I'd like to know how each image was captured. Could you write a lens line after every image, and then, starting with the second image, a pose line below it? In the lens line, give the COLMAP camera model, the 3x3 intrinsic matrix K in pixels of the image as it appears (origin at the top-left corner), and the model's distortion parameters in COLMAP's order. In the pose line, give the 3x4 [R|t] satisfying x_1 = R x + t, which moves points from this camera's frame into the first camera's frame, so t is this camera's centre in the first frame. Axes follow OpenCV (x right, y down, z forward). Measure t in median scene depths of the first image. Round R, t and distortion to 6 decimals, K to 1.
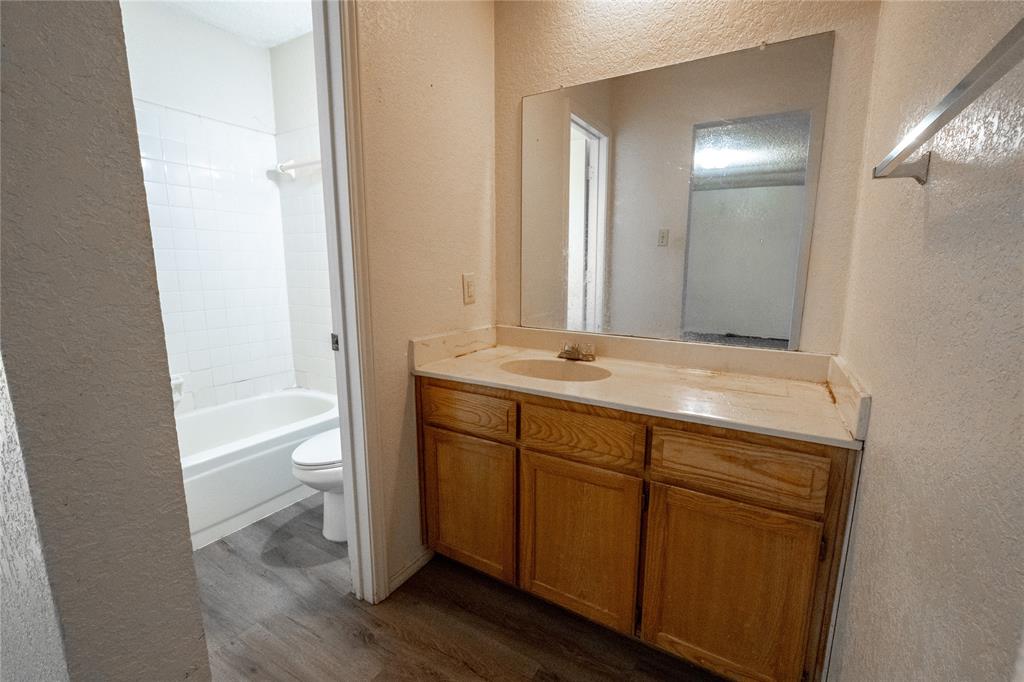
lens RADIAL K [[446.4, 0, 513.5], [0, 446.4, 341.5], [0, 0, 1]] dist [-0.010167, -0.000202]
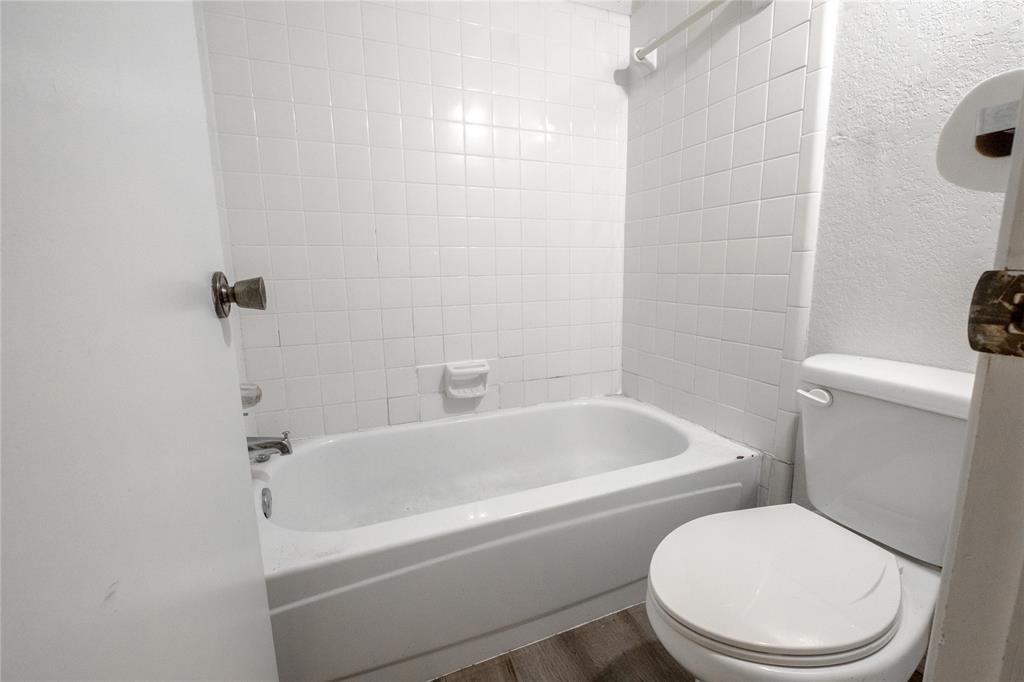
lens RADIAL K [[446.4, 0, 513.5], [0, 446.4, 341.5], [0, 0, 1]] dist [-0.010167, -0.000202]
pose [[0.803254, 0.081482, -0.590038, -0.246194], [-0.083417, 0.996225, 0.024015, 0.019254], [0.589767, 0.029929, 0.807019, 0.376245]]
